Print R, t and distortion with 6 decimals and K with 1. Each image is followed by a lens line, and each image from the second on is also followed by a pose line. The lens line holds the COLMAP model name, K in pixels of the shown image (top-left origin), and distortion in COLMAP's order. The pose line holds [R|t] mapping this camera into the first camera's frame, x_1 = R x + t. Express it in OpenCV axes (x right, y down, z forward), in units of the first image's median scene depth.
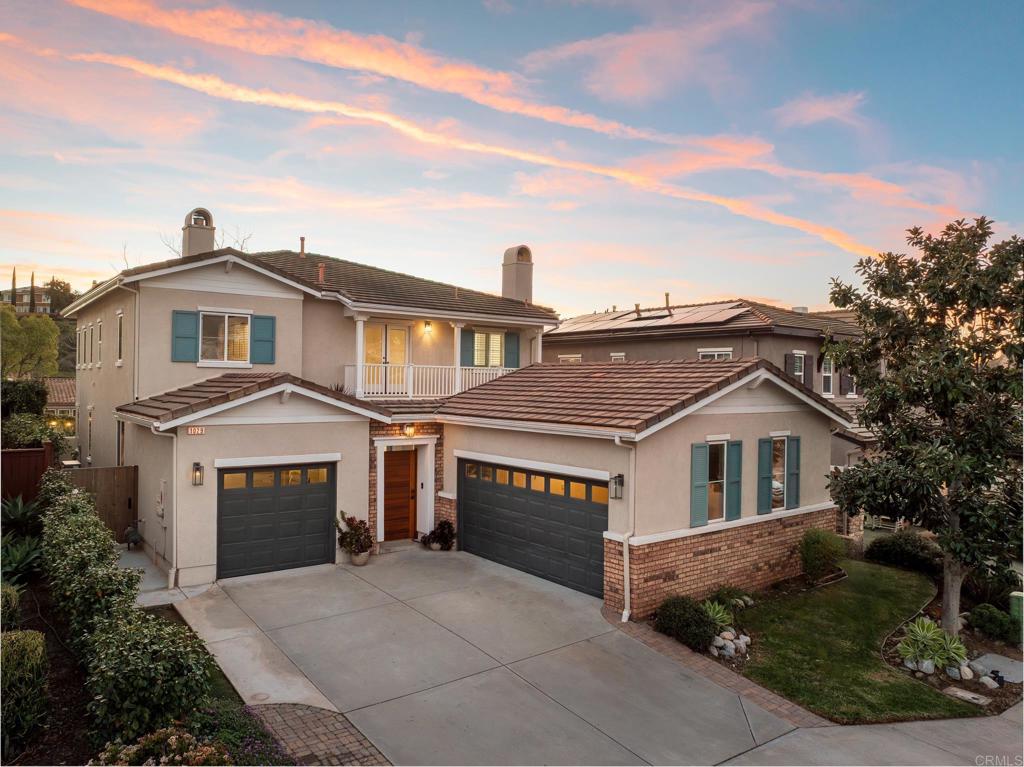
lens RADIAL K [[724.1, 0, 508.3], [0, 724.1, 379.5], [0, 0, 1]] dist [-0.038190, 0.011127]
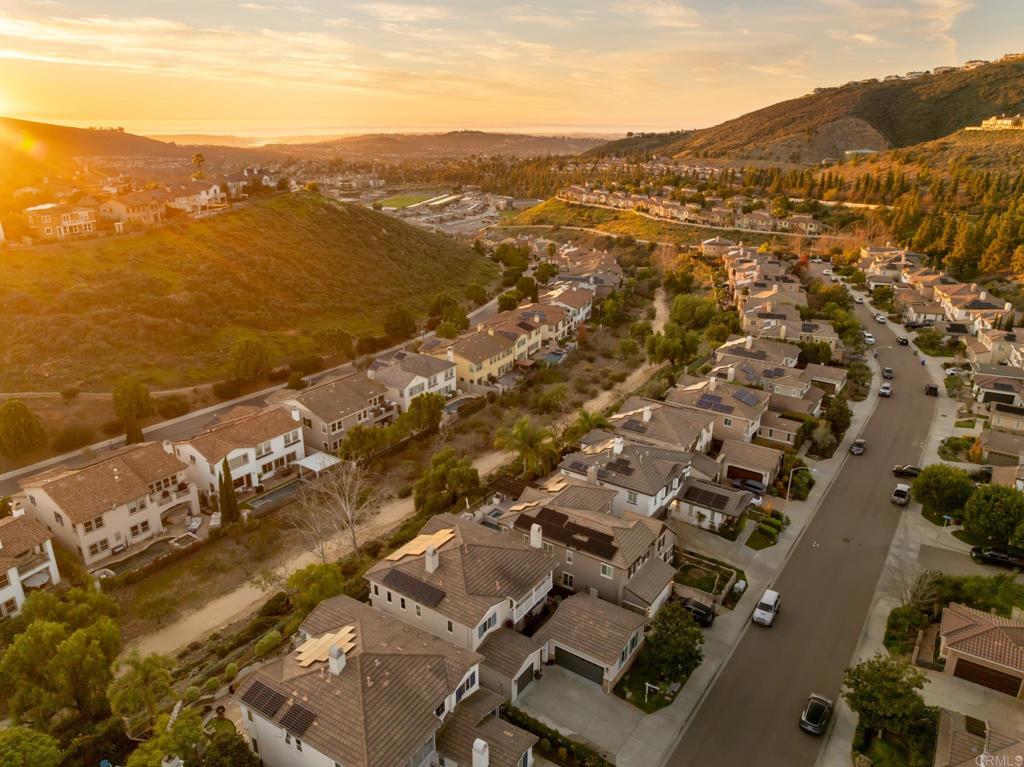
lens RADIAL K [[724.1, 0, 508.3], [0, 724.1, 379.5], [0, 0, 1]] dist [-0.038190, 0.011127]
pose [[0.953347, -0.113627, 0.279674, -1.347665], [0.008856, 0.936584, 0.350331, -2.822986], [-0.301746, -0.331510, 0.893896, -2.071778]]
